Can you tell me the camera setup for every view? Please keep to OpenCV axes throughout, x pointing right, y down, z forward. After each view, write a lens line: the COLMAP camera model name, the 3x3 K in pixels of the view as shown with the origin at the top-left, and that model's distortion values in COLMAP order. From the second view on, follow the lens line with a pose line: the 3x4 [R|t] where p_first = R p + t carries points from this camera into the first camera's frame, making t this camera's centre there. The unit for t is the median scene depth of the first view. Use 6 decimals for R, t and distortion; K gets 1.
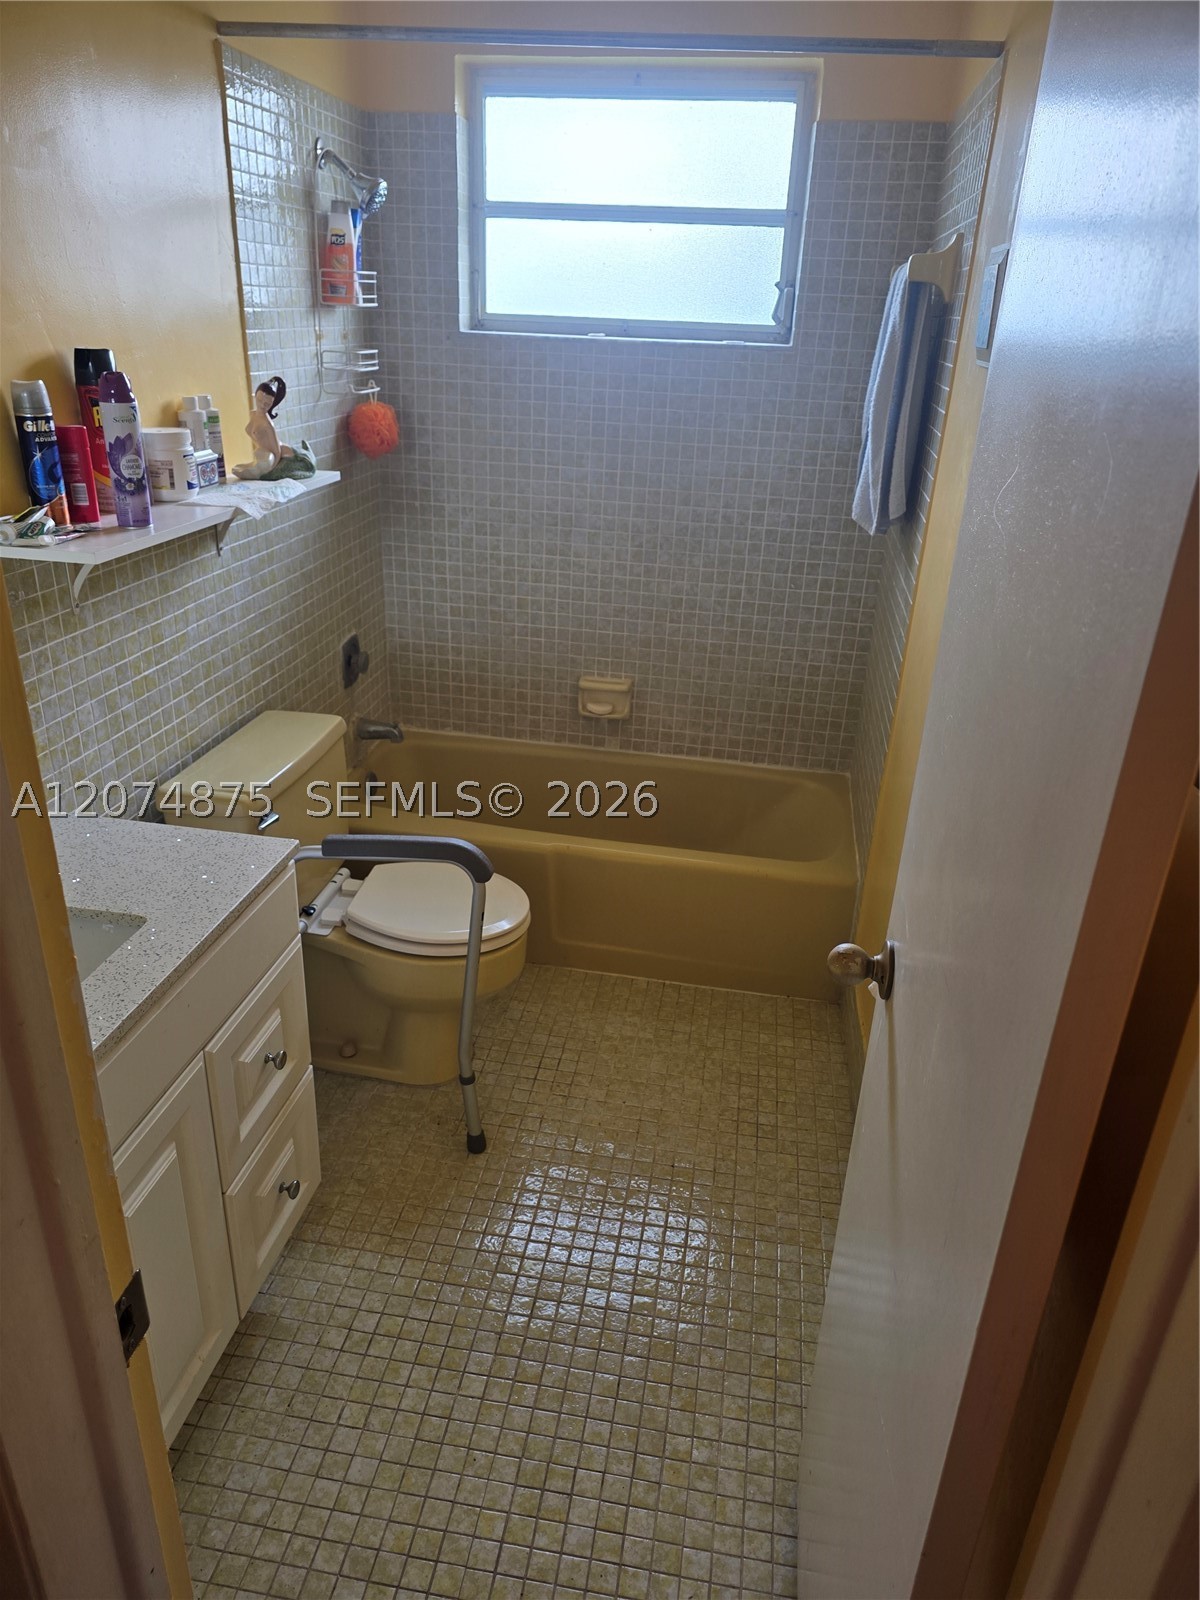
lens RADIAL K [[1074.5, 0, 614.3], [0, 1074.5, 801.2], [0, 0, 1]] dist [0.052904, -0.045969]
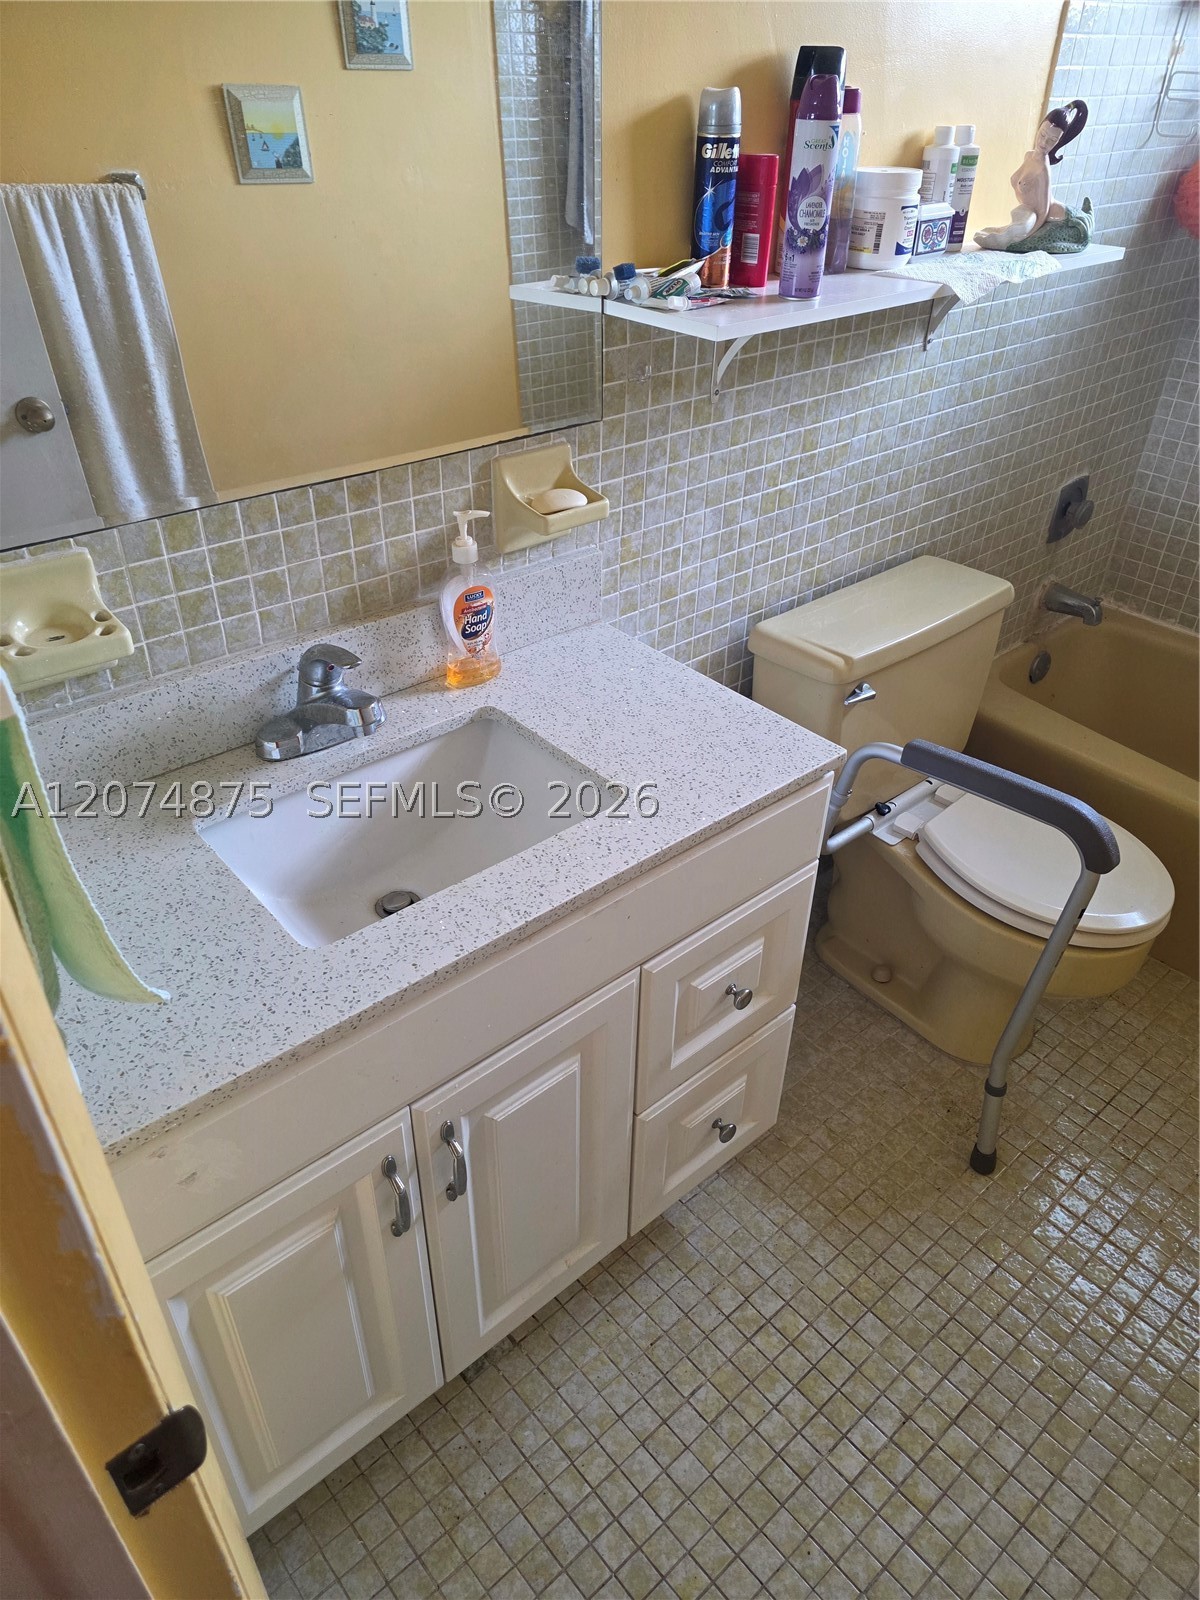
lens RADIAL K [[1074.5, 0, 606.1], [0, 1074.5, 797.3], [0, 0, 1]] dist [0.052904, -0.045969]
pose [[0.765257, 0.345395, -0.543217, 0.001276], [-0.252552, 0.937299, 0.240182, -0.060976], [0.592114, -0.046611, 0.804505, 0.243187]]
